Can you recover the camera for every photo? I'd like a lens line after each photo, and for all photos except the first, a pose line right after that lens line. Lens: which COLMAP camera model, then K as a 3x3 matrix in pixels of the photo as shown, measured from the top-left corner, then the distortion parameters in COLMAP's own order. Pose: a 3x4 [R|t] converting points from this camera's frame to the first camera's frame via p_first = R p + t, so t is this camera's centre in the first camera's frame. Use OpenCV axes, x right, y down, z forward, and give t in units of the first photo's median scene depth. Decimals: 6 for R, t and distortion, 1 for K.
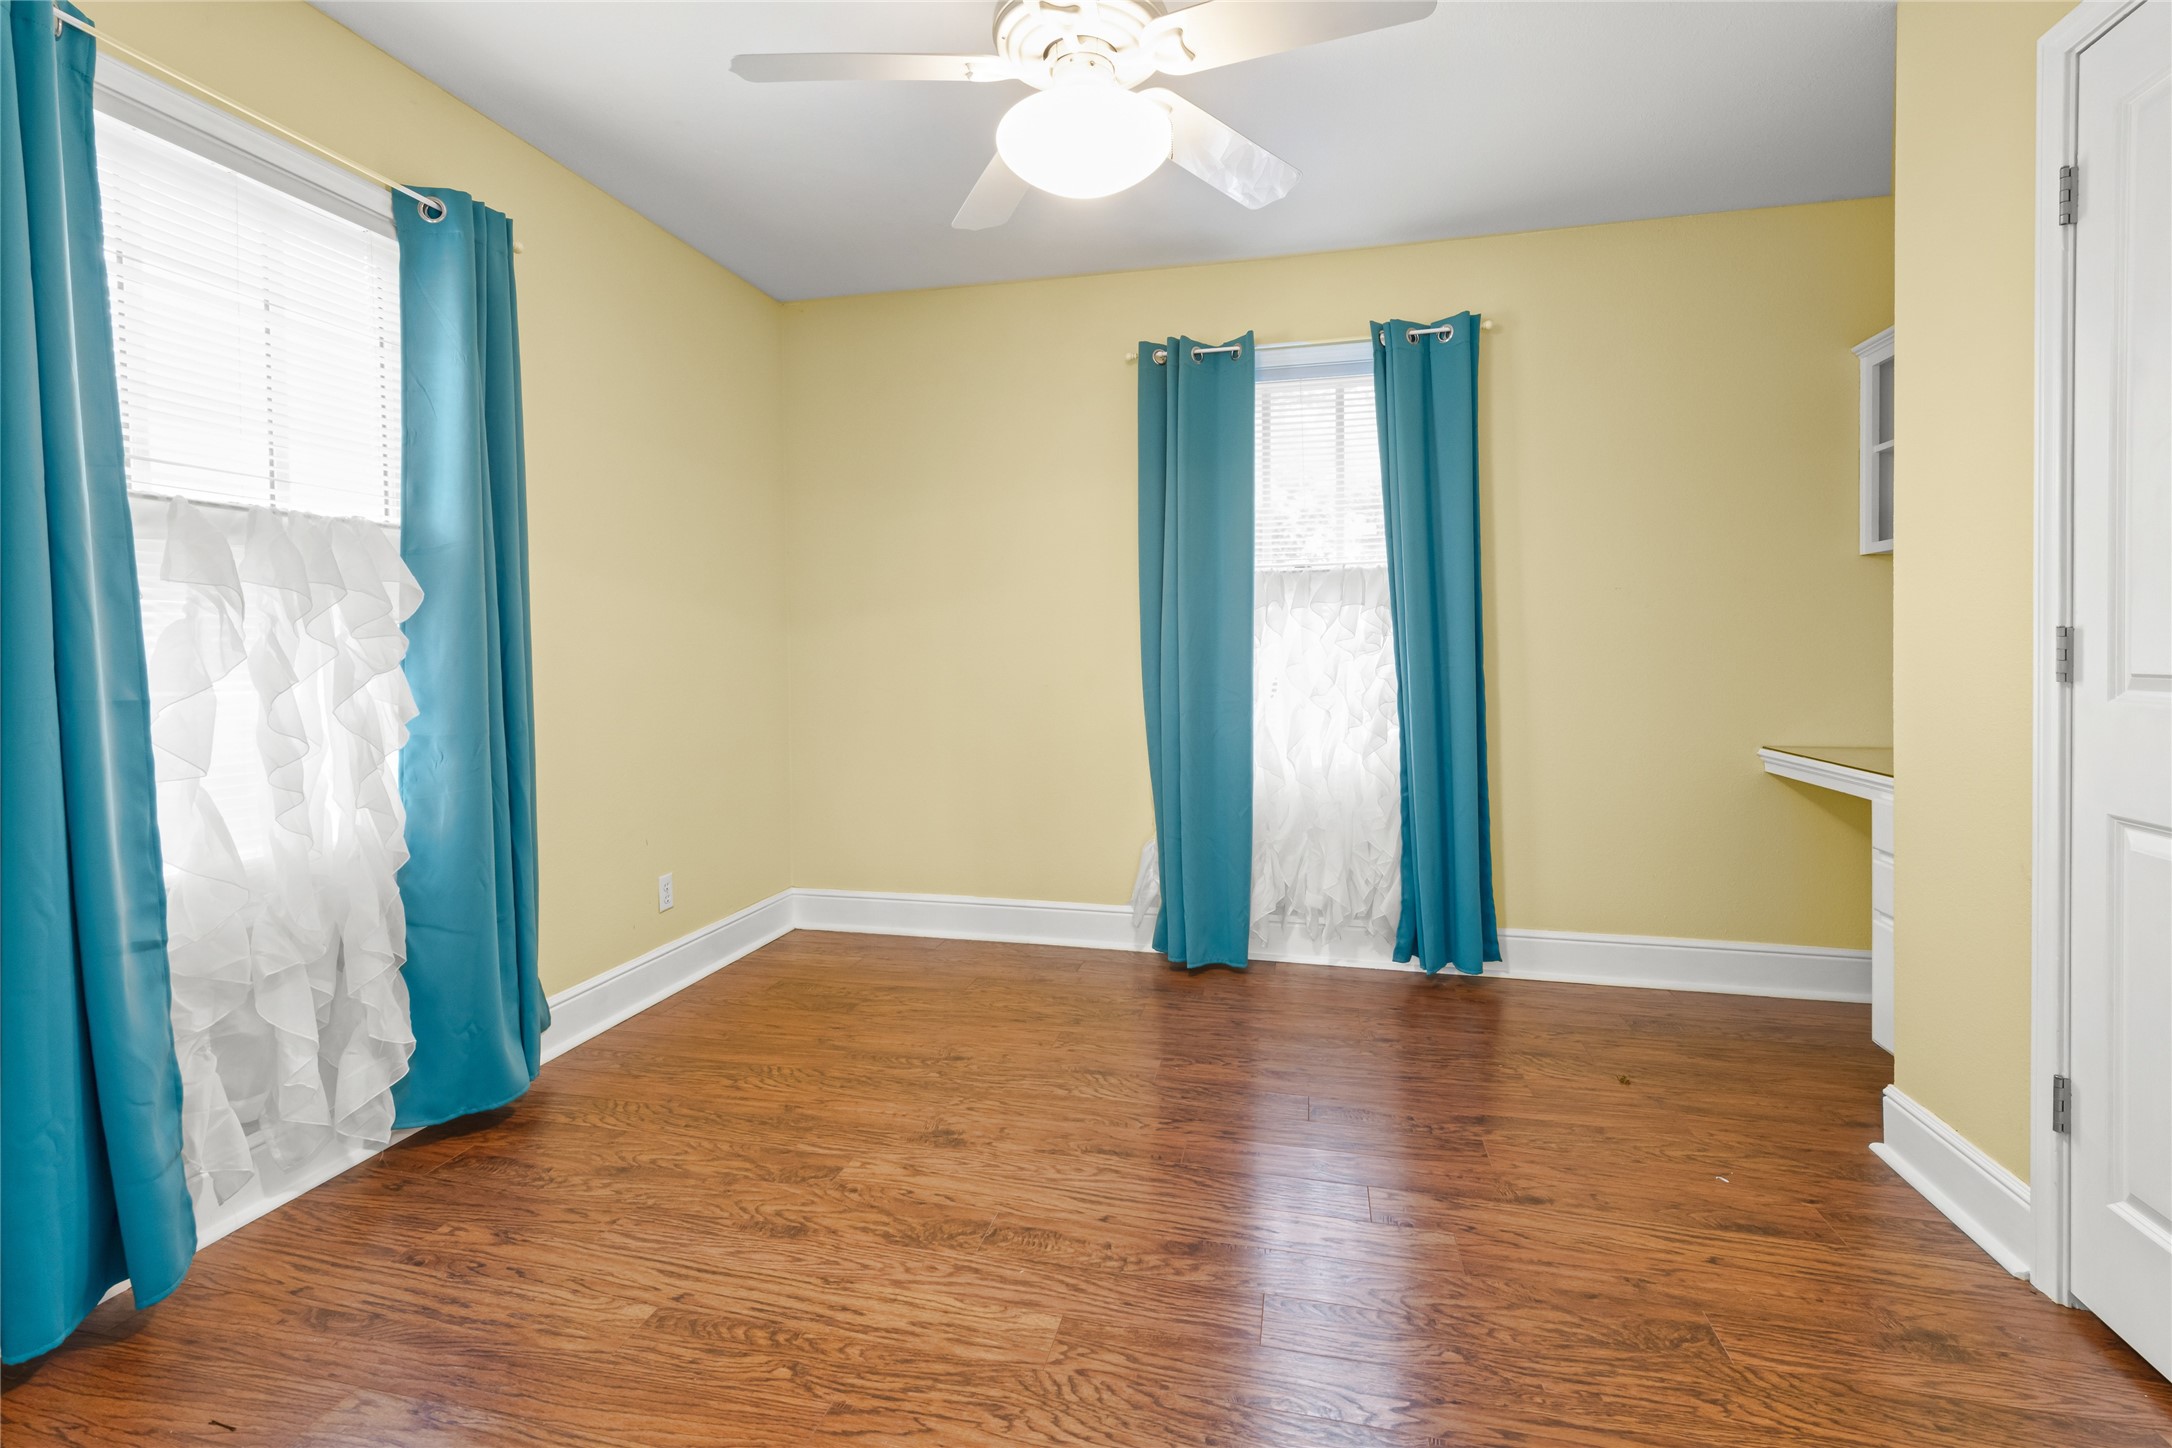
lens RADIAL K [[975.6, 0, 1092.5], [0, 975.6, 666.6], [0, 0, 1]] dist [0.014597, -0.000184]
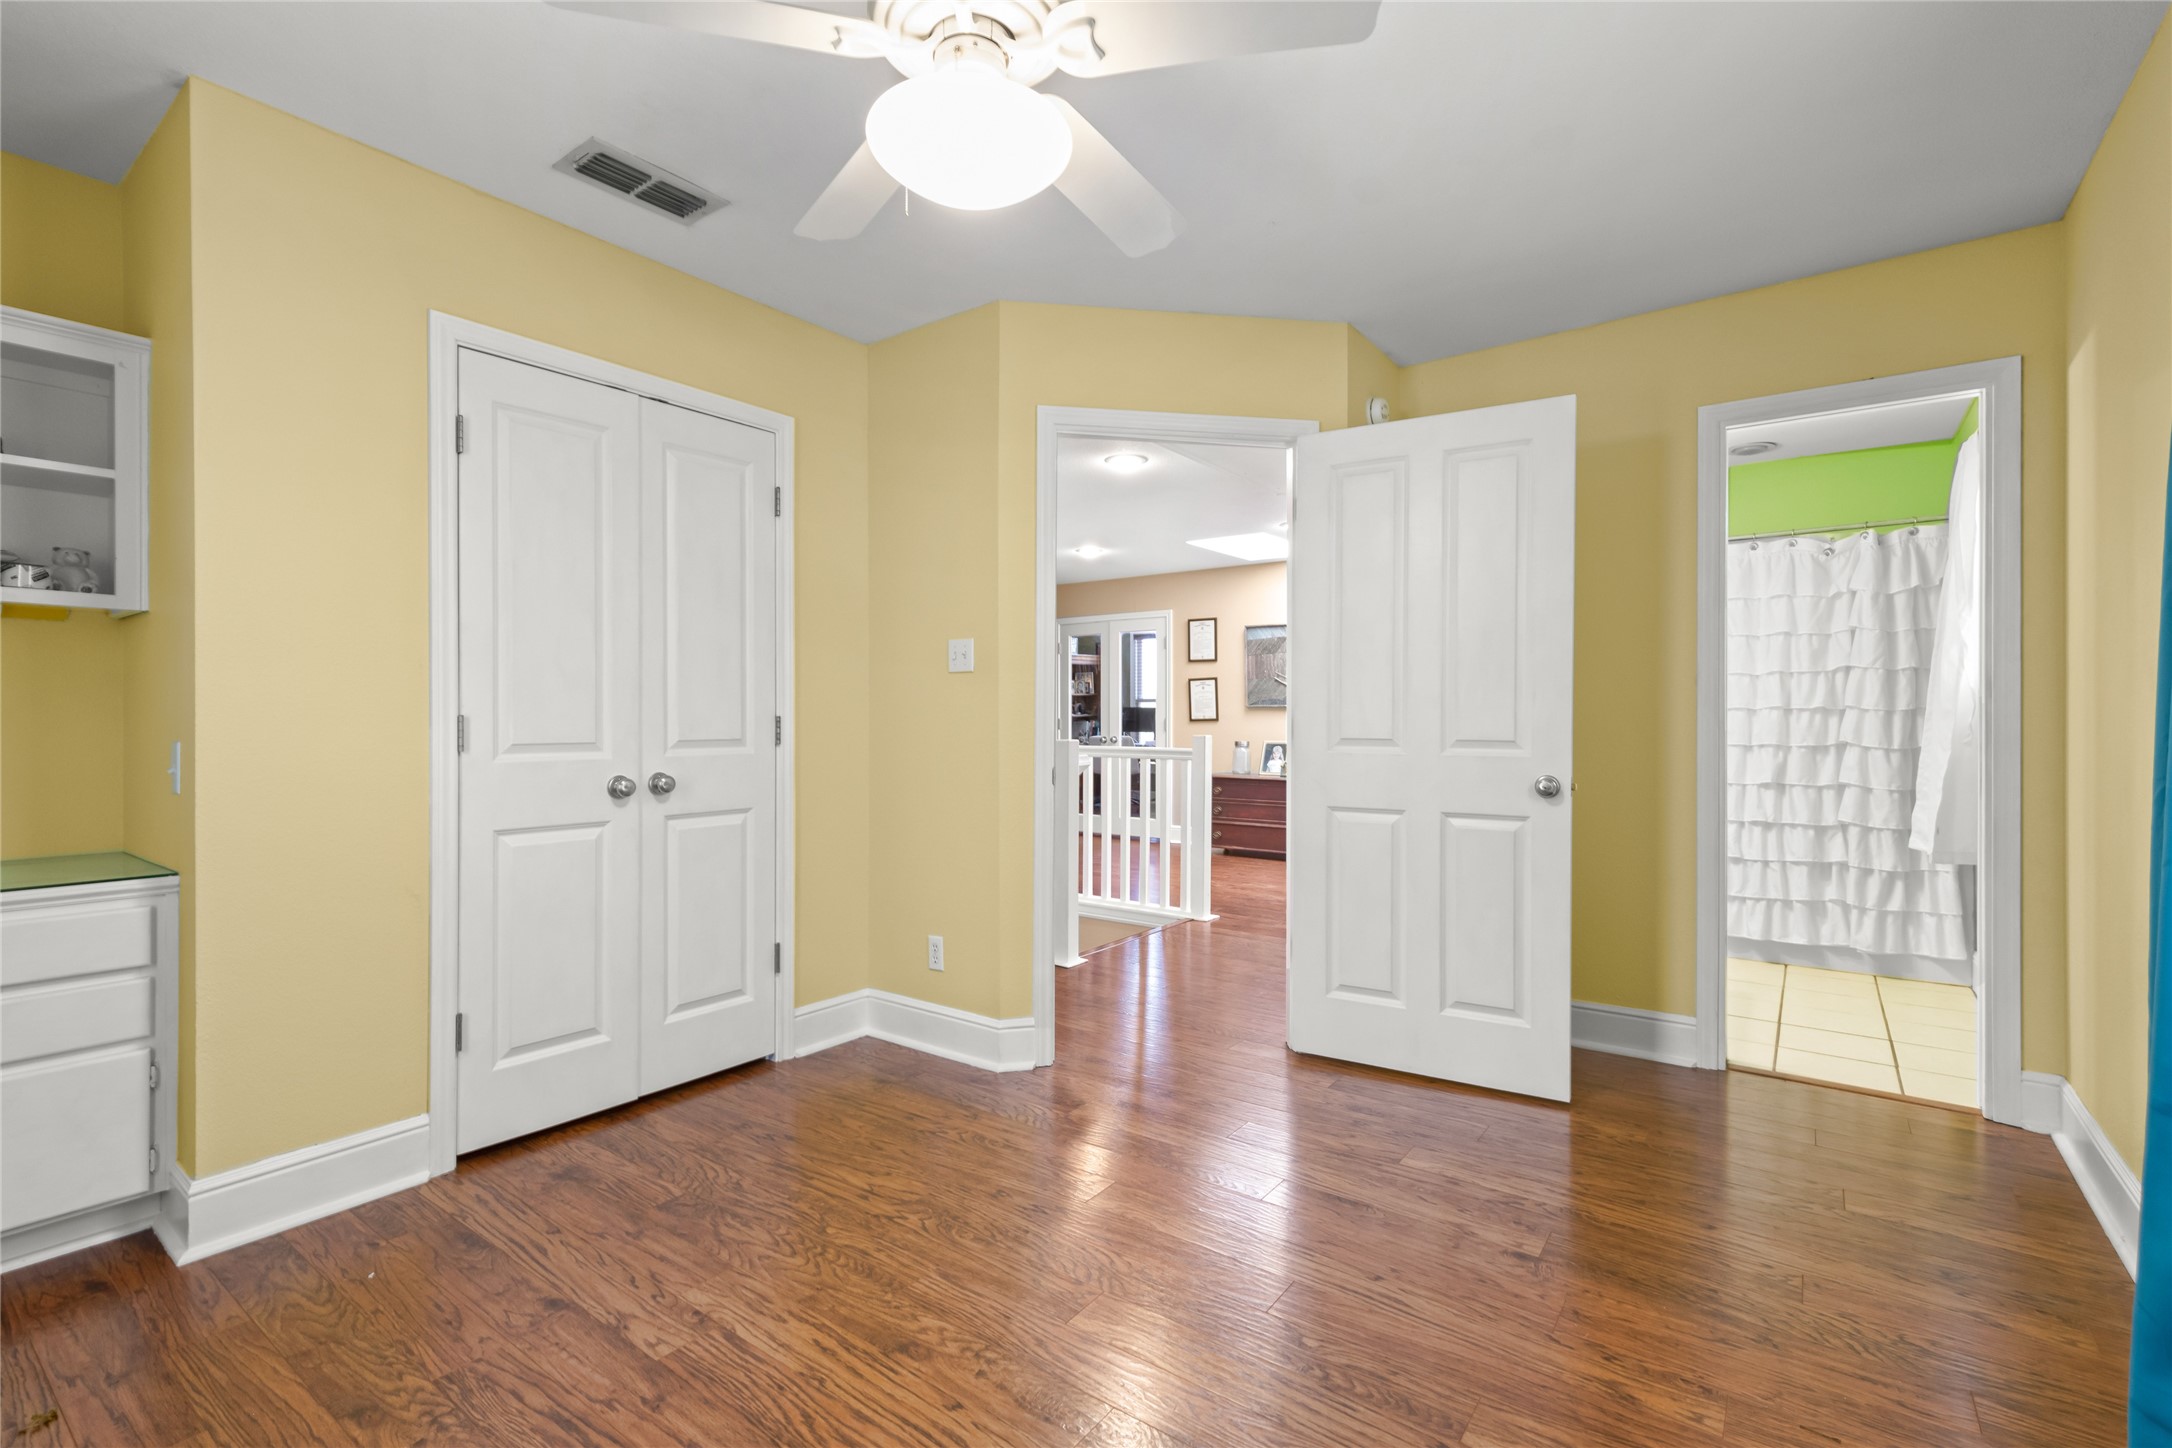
lens RADIAL K [[973.2, 0, 1085.7], [0, 973.2, 726.1], [0, 0, 1]] dist [0.014566, 0.000076]
pose [[-0.916724, 0.006093, 0.399475, -0.480398], [0.015181, 0.999693, 0.019589, -0.037260], [-0.399233, 0.024022, -0.916535, 1.921873]]
